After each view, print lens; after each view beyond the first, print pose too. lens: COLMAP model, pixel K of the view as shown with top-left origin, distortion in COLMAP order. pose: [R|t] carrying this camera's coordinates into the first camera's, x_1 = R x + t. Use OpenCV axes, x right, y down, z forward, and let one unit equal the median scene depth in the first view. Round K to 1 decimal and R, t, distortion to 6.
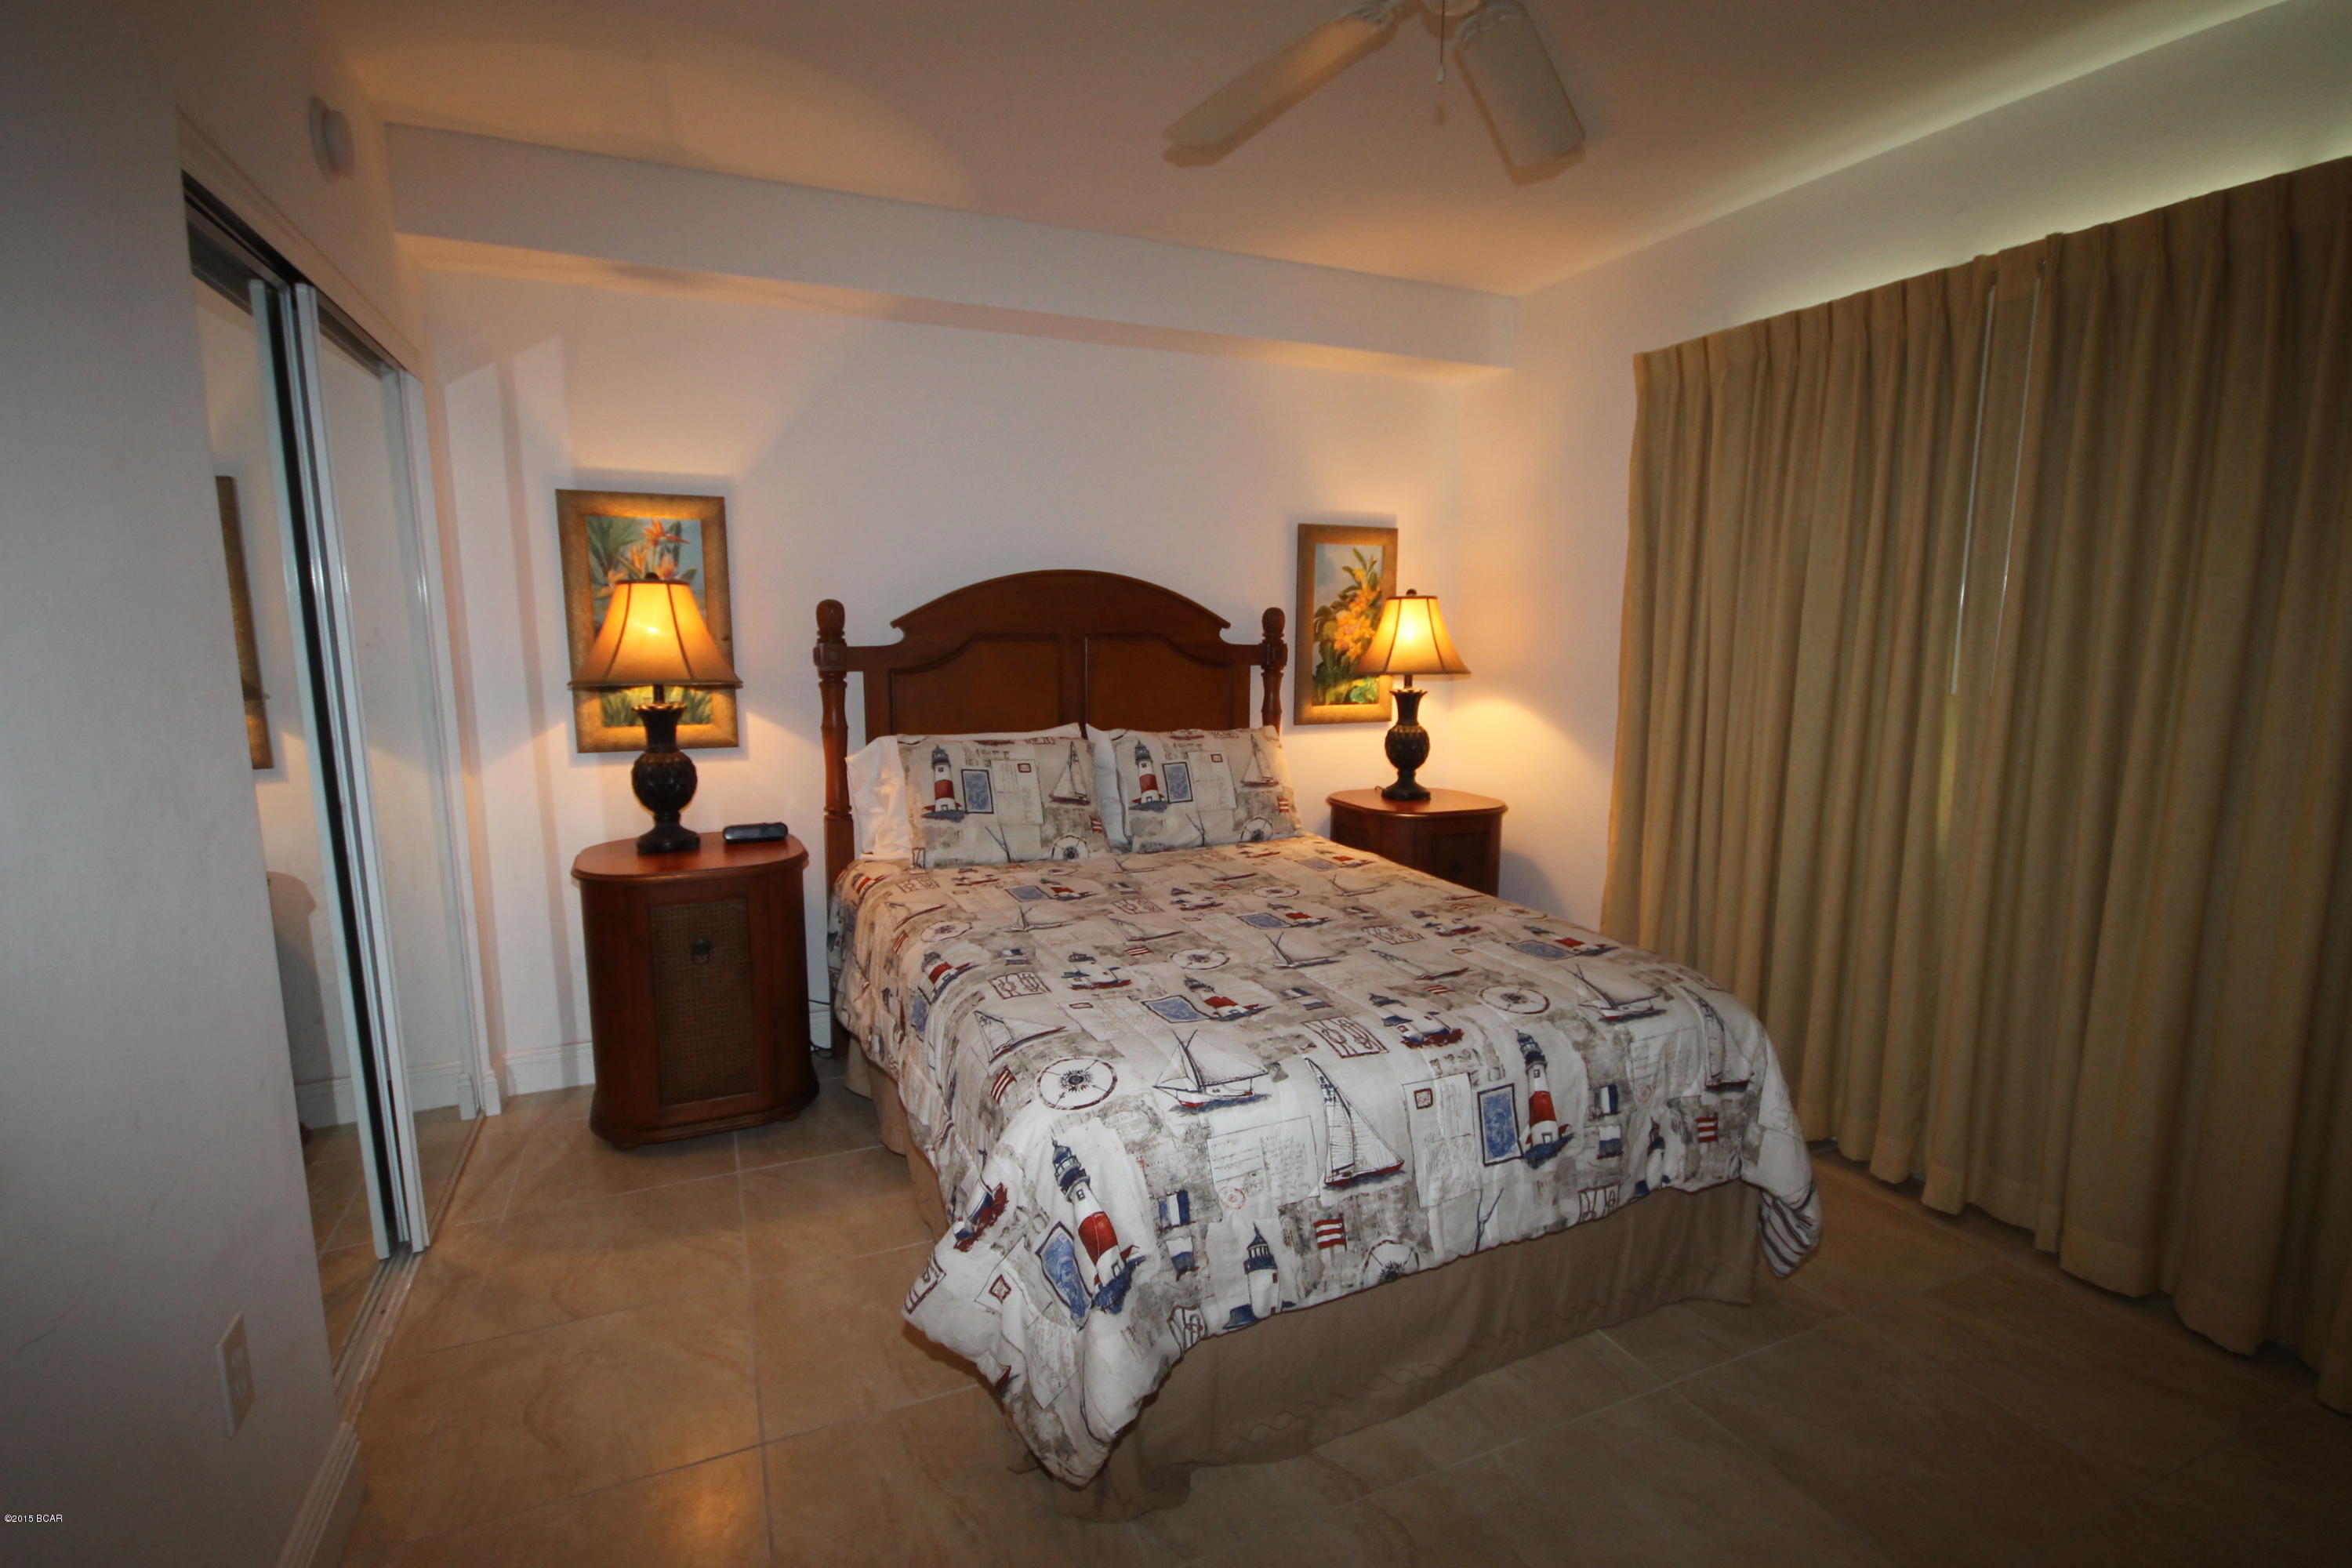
lens RADIAL K [[1097.0, 0, 1190.7], [0, 1097.0, 787.9], [0, 0, 1]] dist [0.007127, -0.011732]
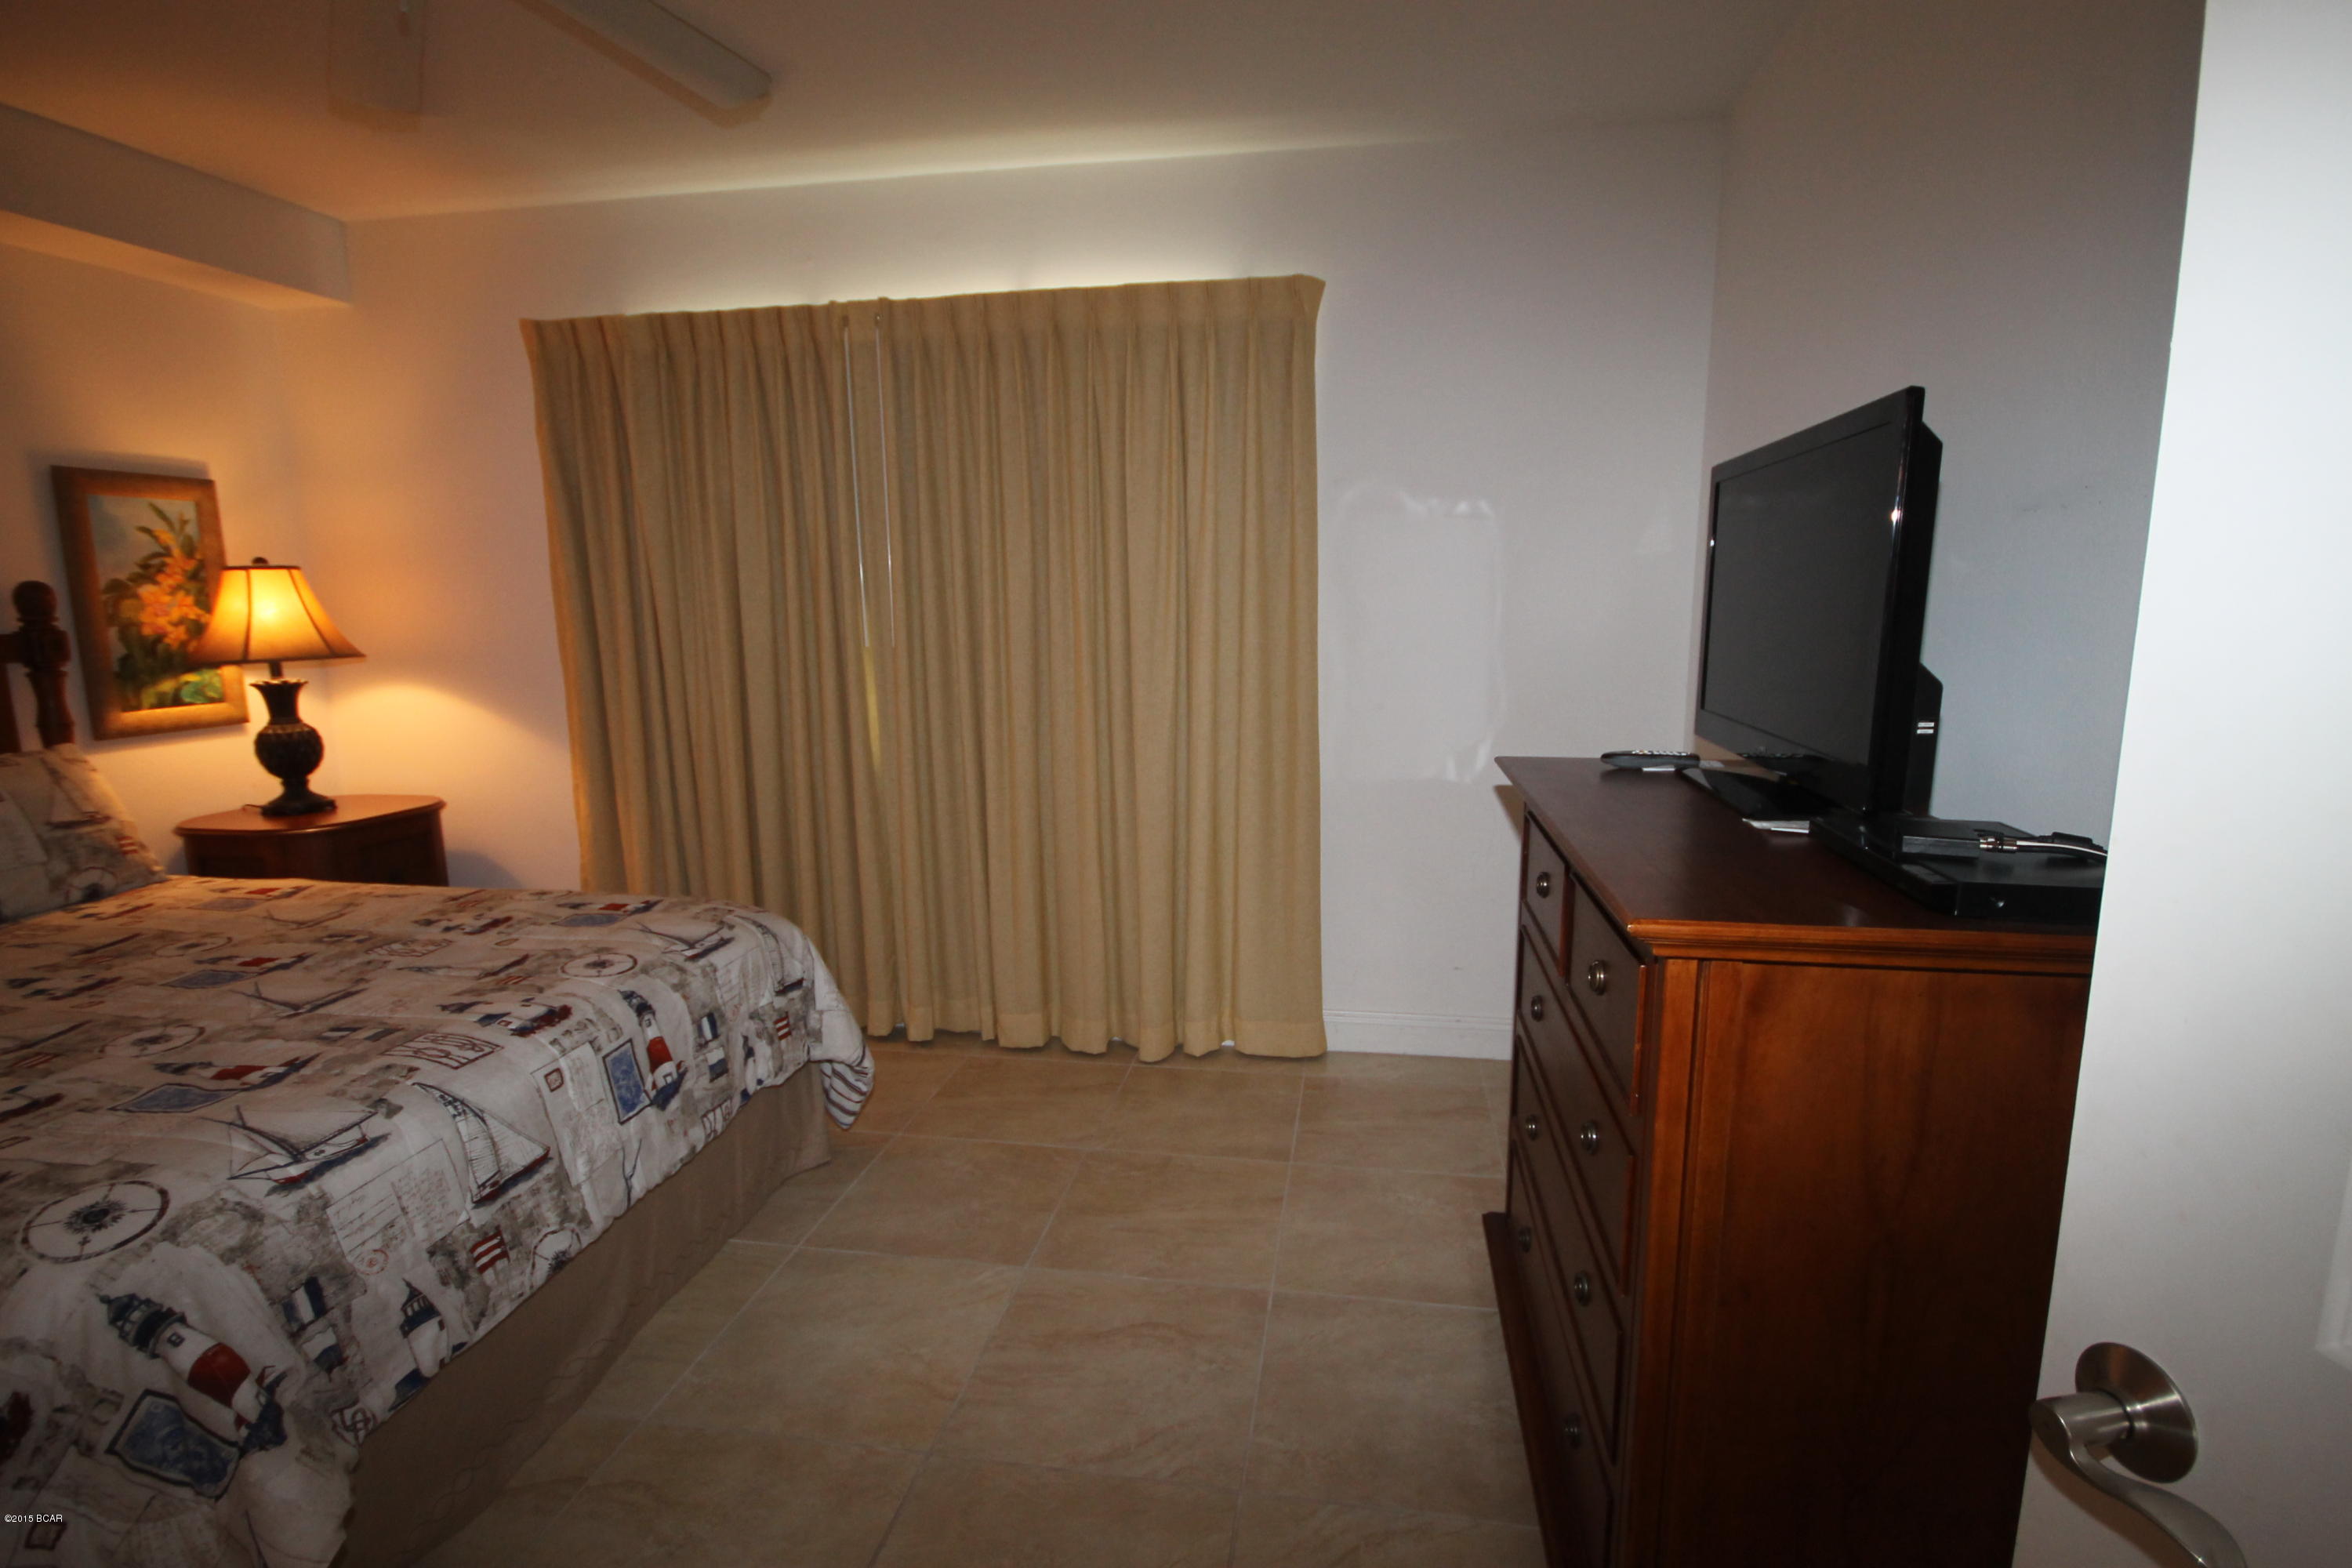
lens RADIAL K [[1089.3, 0, 1190.2], [0, 1089.3, 789.1], [0, 0, 1]] dist [0.010895, -0.013496]
pose [[0.553330, -0.152420, 0.818898, -0.199317], [0.134683, 0.986551, 0.092619, 0.012295], [-0.822002, 0.059042, 0.566416, -0.025133]]
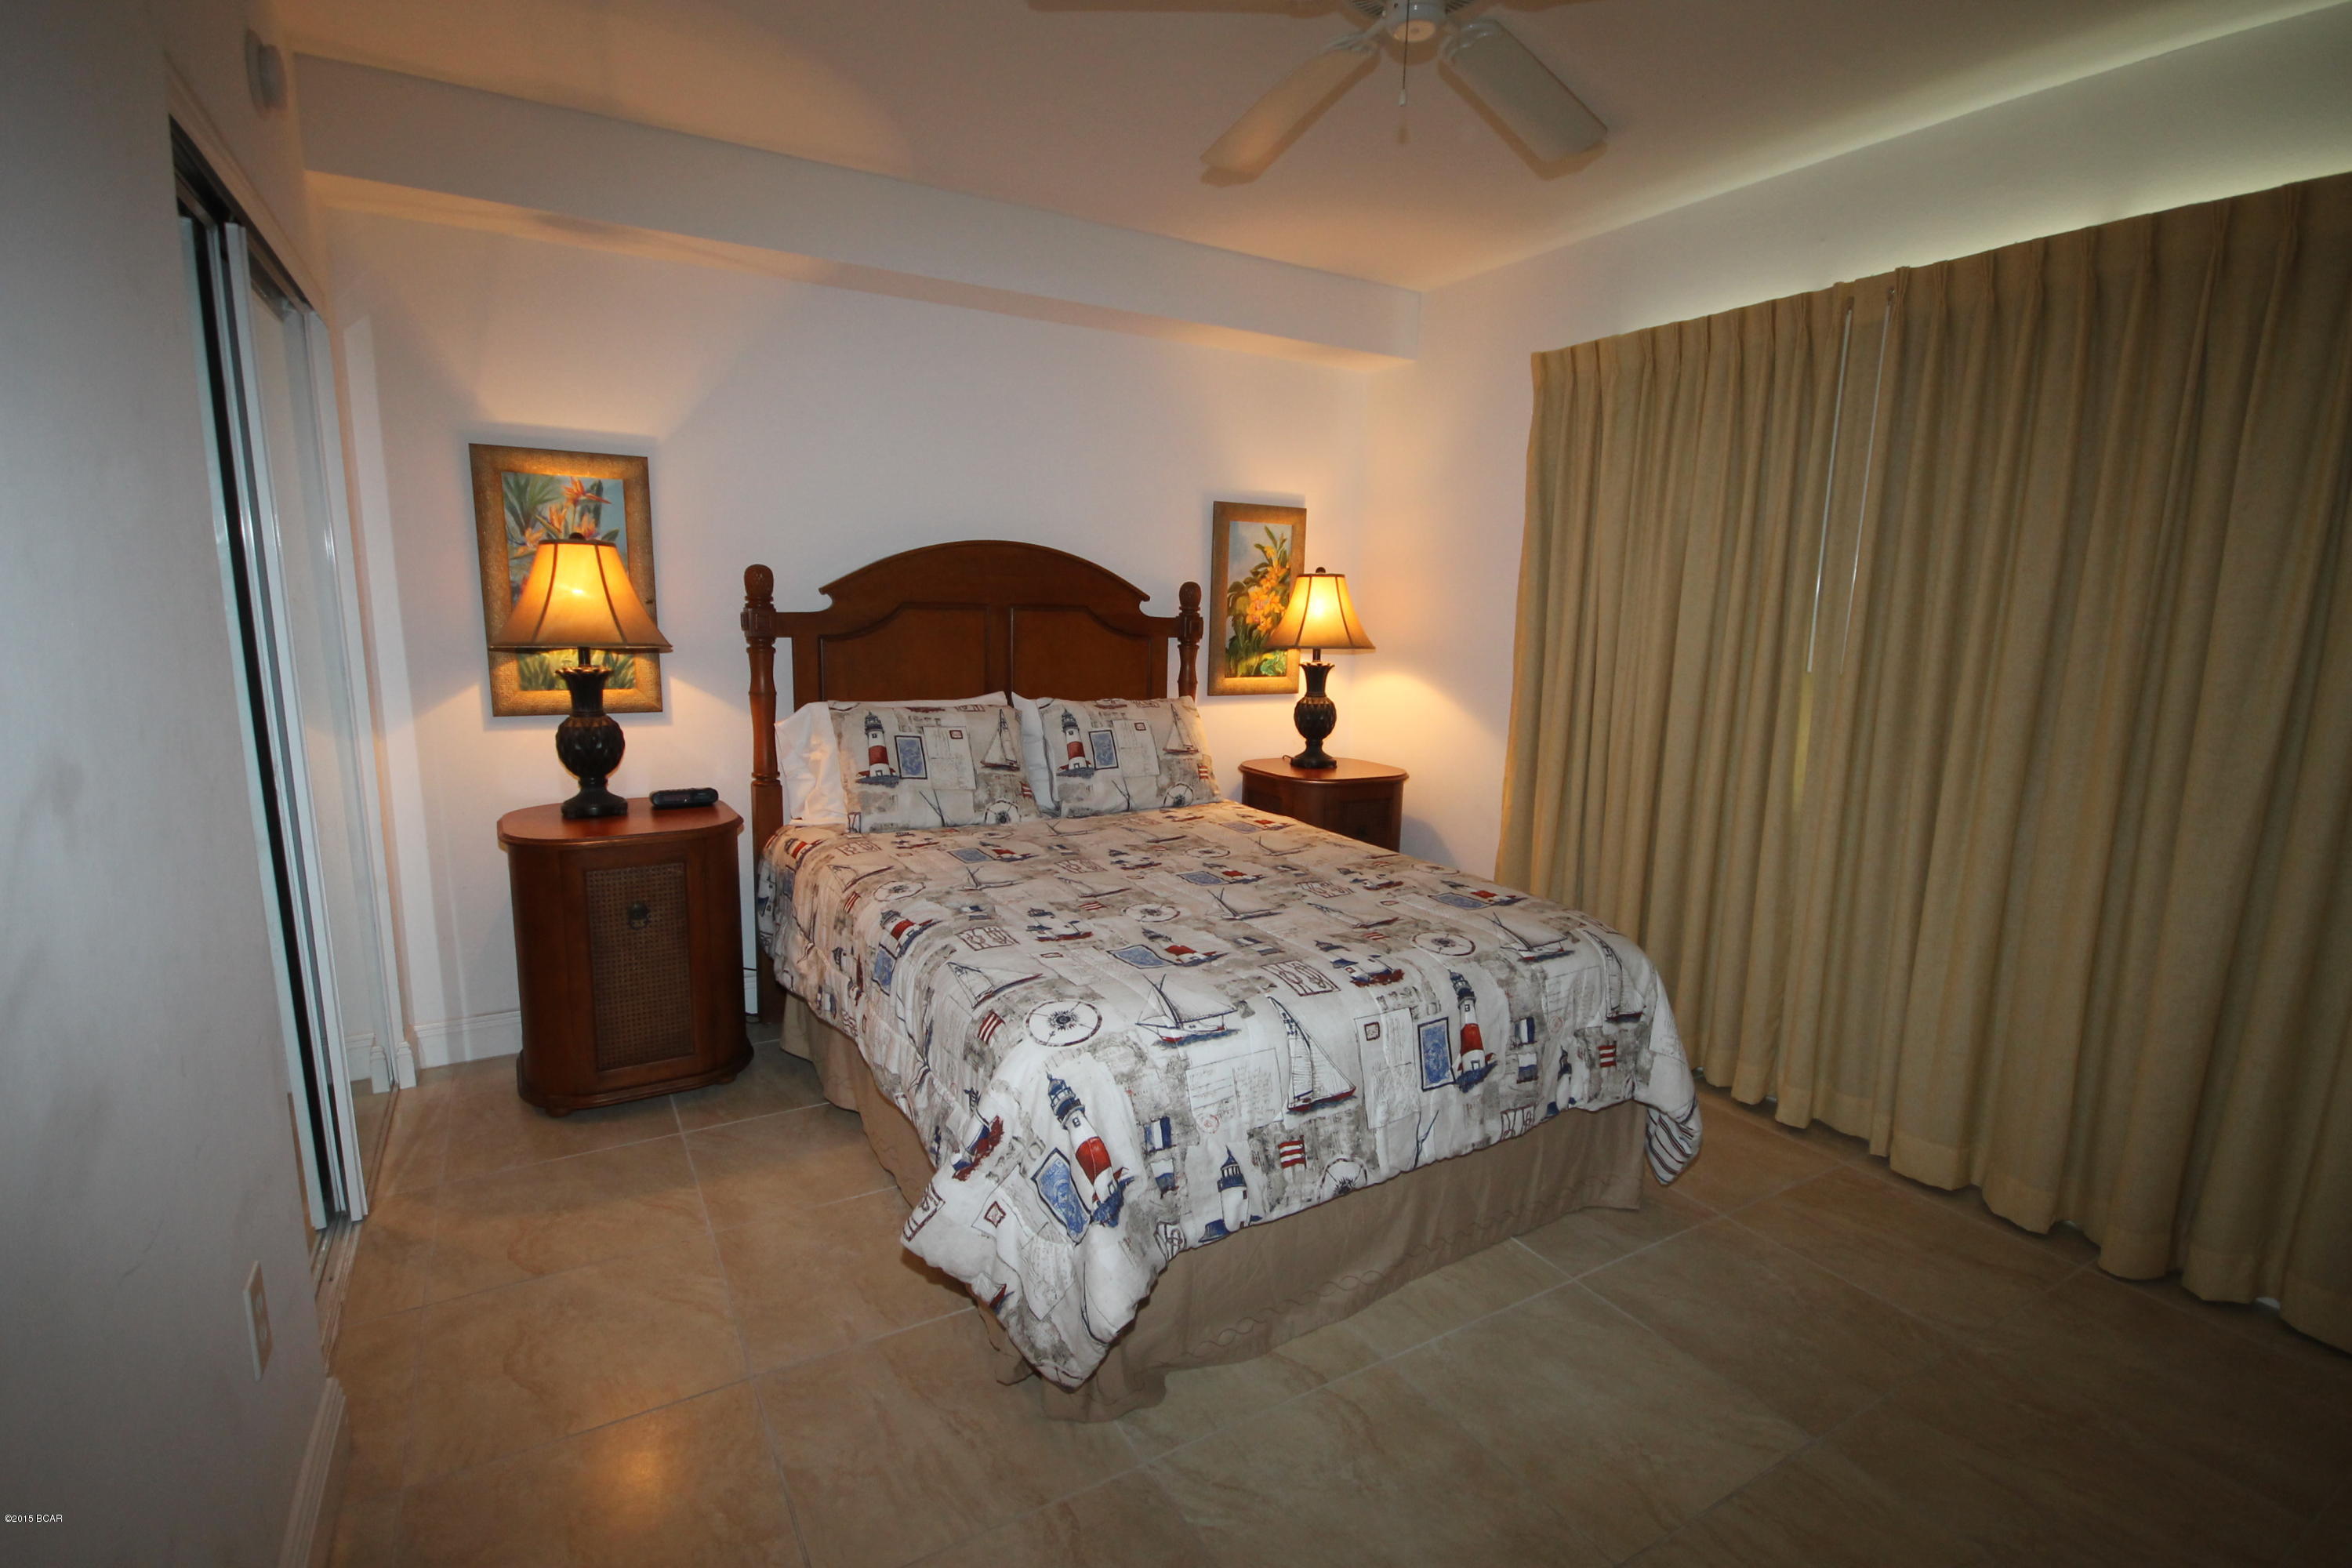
lens RADIAL K [[1095.4, 0, 1190.6], [0, 1095.4, 789.3], [0, 0, 1]] dist [0.000092, -0.008503]
pose [[0.993215, -0.000450, 0.116288, -0.084350], [-0.002397, 0.999701, 0.024339, 0.011444], [-0.116264, -0.024452, 0.992917, -0.058239]]
